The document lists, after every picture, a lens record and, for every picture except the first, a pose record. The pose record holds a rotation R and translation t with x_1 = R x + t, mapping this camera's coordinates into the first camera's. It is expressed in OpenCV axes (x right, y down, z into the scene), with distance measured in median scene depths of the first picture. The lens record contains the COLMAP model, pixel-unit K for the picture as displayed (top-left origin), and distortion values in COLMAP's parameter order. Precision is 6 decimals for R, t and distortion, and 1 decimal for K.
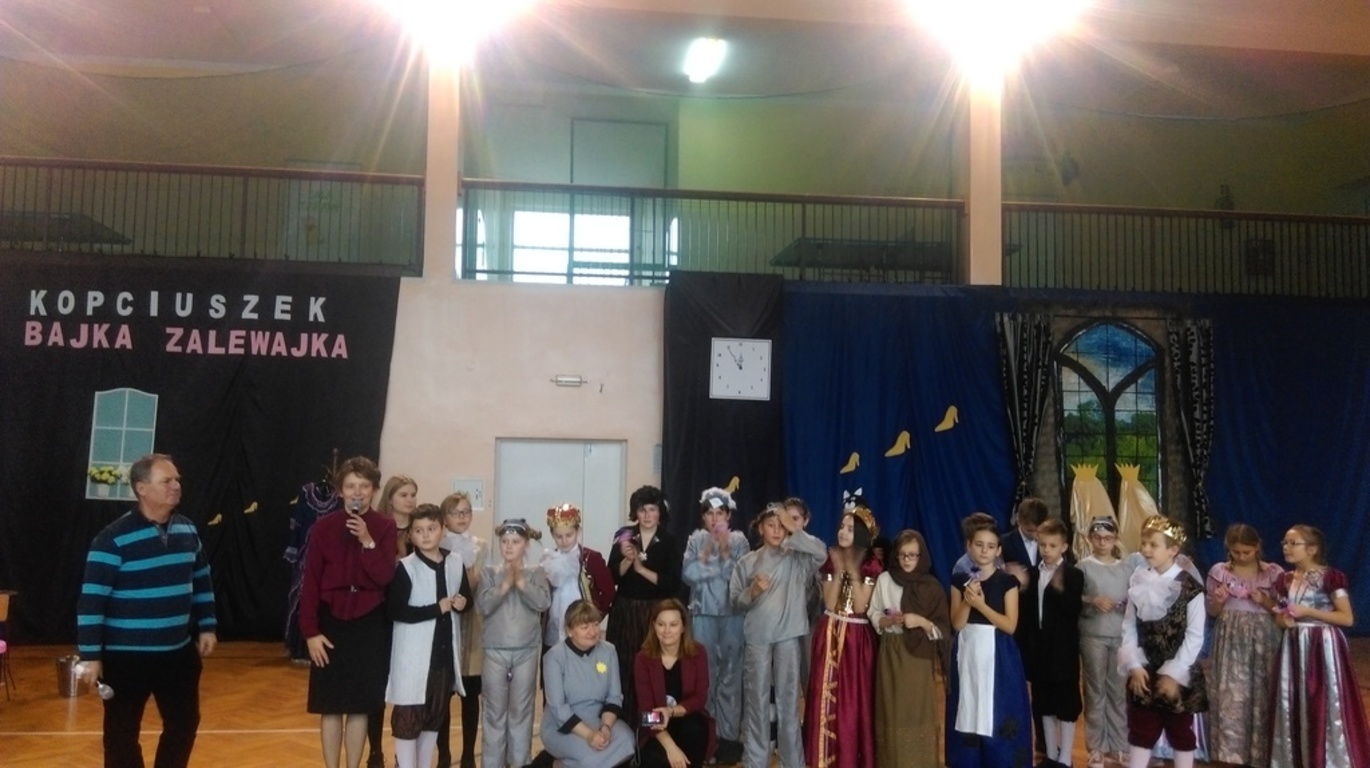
lens RADIAL K [[1118.7, 0, 684.2], [0, 1118.7, 380.4], [0, 0, 1]] dist [0.103636, -0.186192]
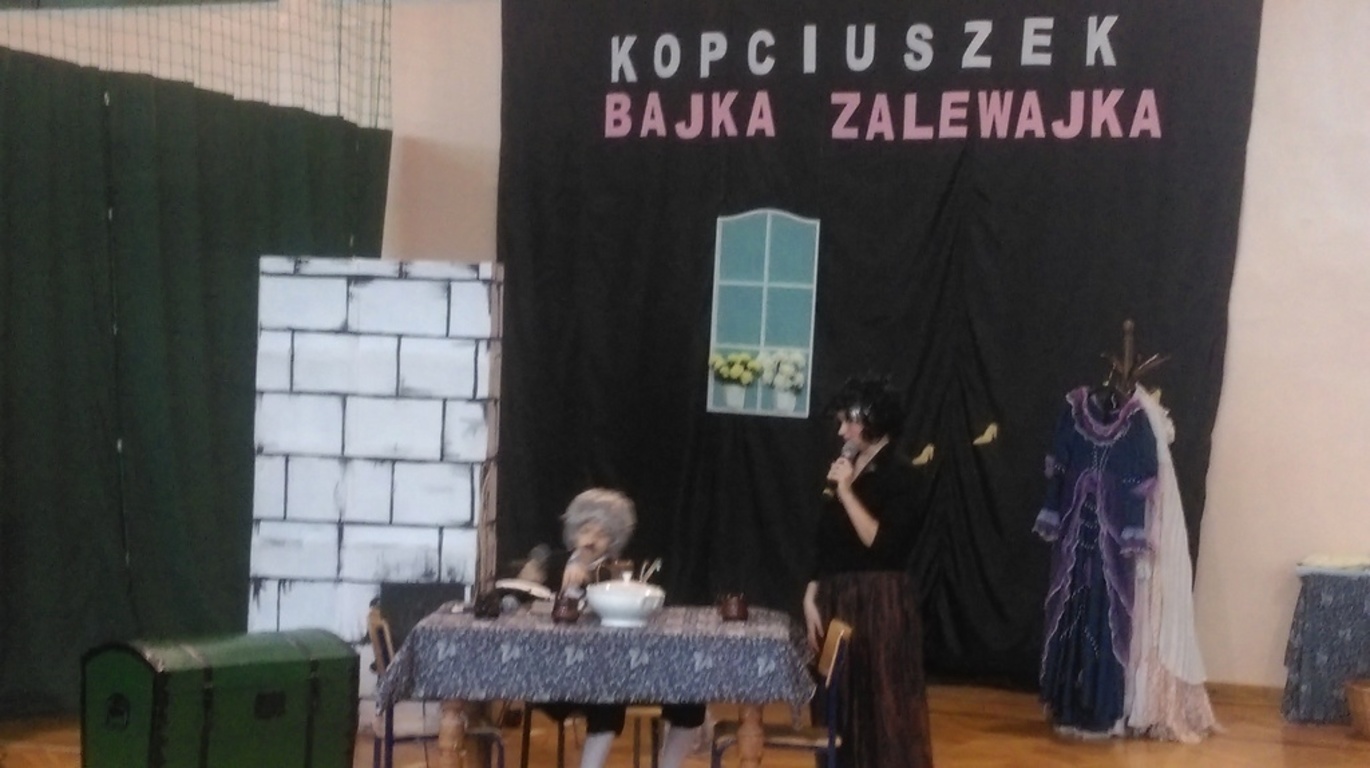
lens RADIAL K [[2438.0, 0, 684.8], [0, 2438.0, 382.2], [0, 0, 1]] dist [0.096727, 0.047063]
pose [[0.866729, 0.011244, -0.498652, 0.051716], [0.029433, 0.996851, 0.073636, 0.001996], [0.497910, -0.078499, 0.863669, -0.030259]]
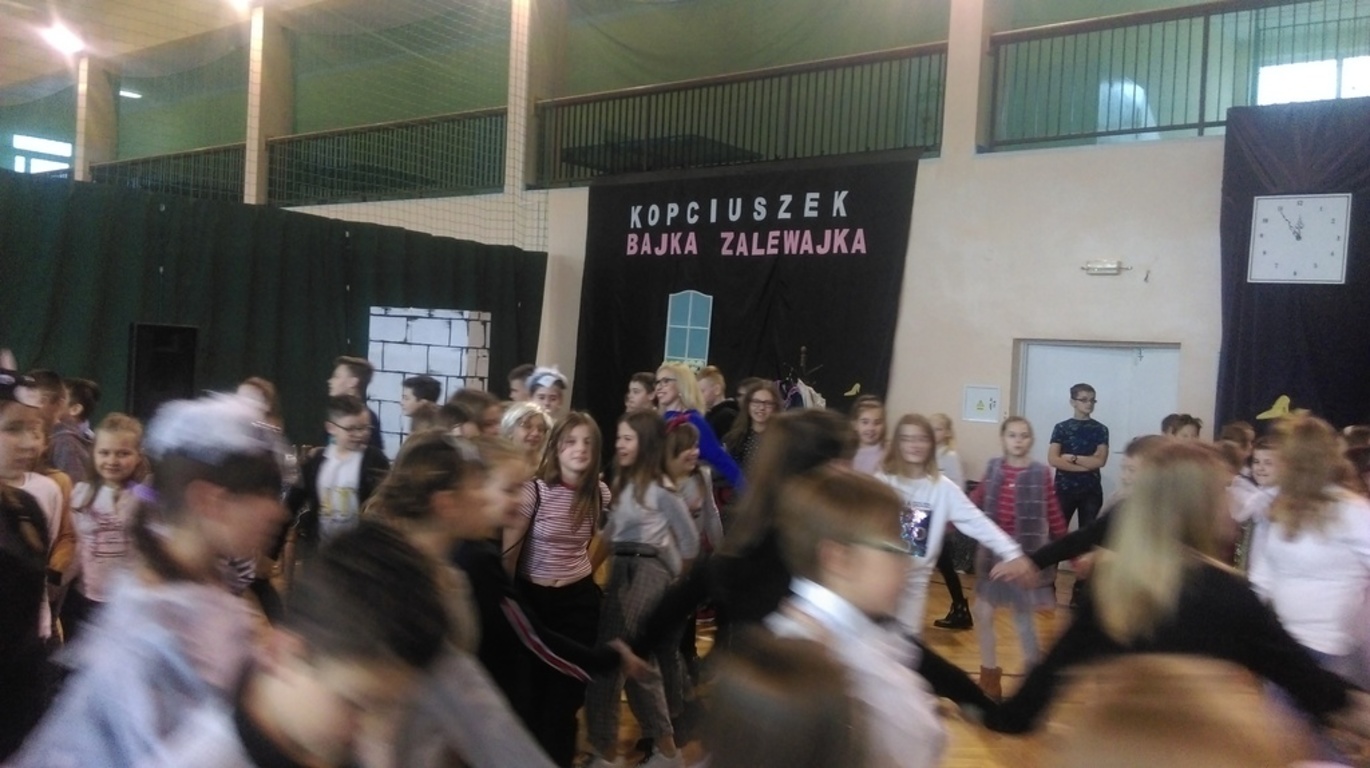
lens RADIAL K [[1123.4, 0, 682.1], [0, 1123.4, 382.5], [0, 0, 1]] dist [0.100226, -0.154893]
pose [[0.699624, 0.034448, -0.713680, 0.258022], [0.019264, 0.997565, 0.067035, 0.020957], [0.714251, -0.060647, 0.697257, 0.211881]]
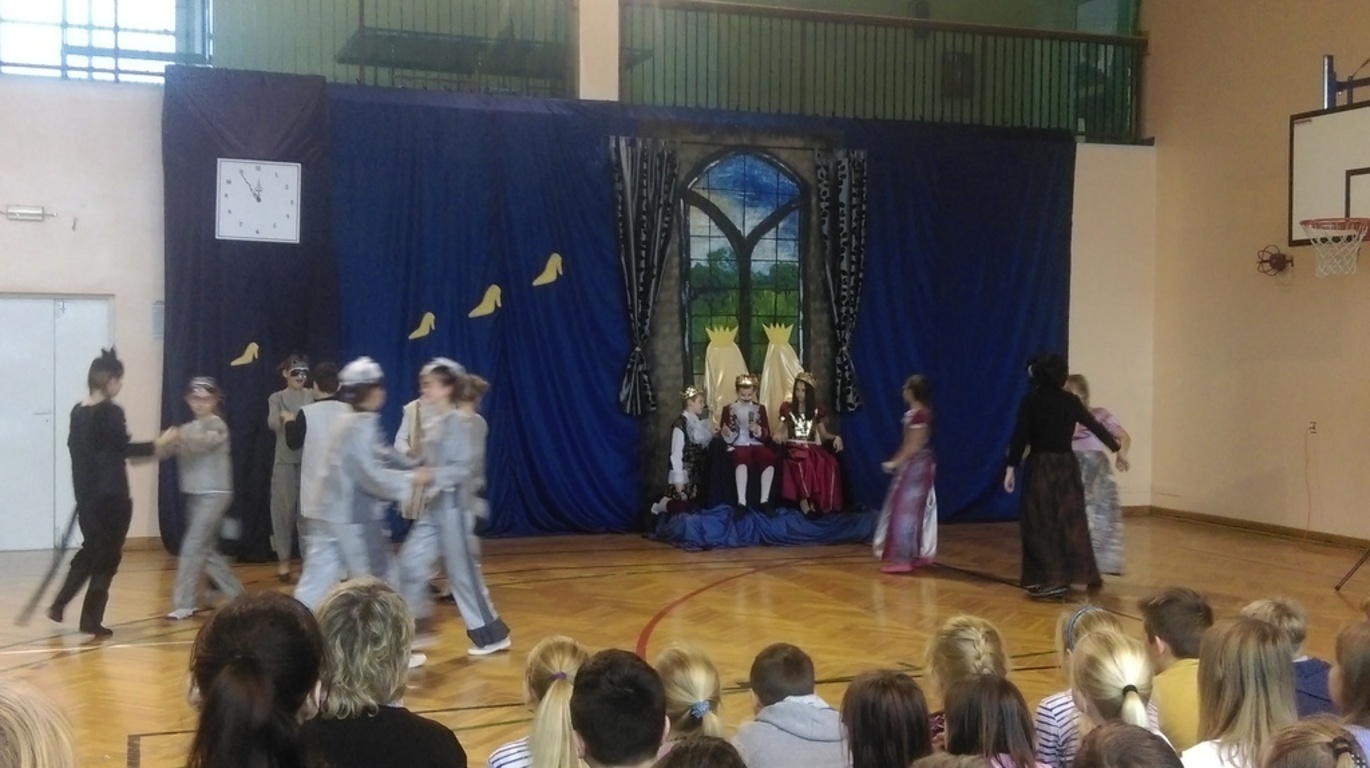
lens RADIAL K [[1502.3, 0, 682.8], [0, 1502.3, 385.5], [0, 0, 1]] dist [0.134431, -0.309114]
pose [[0.976016, -0.011563, 0.217390, 0.094846], [-0.012049, 0.994188, 0.106979, 0.000600], [-0.217363, -0.107032, 0.970205, -0.067709]]
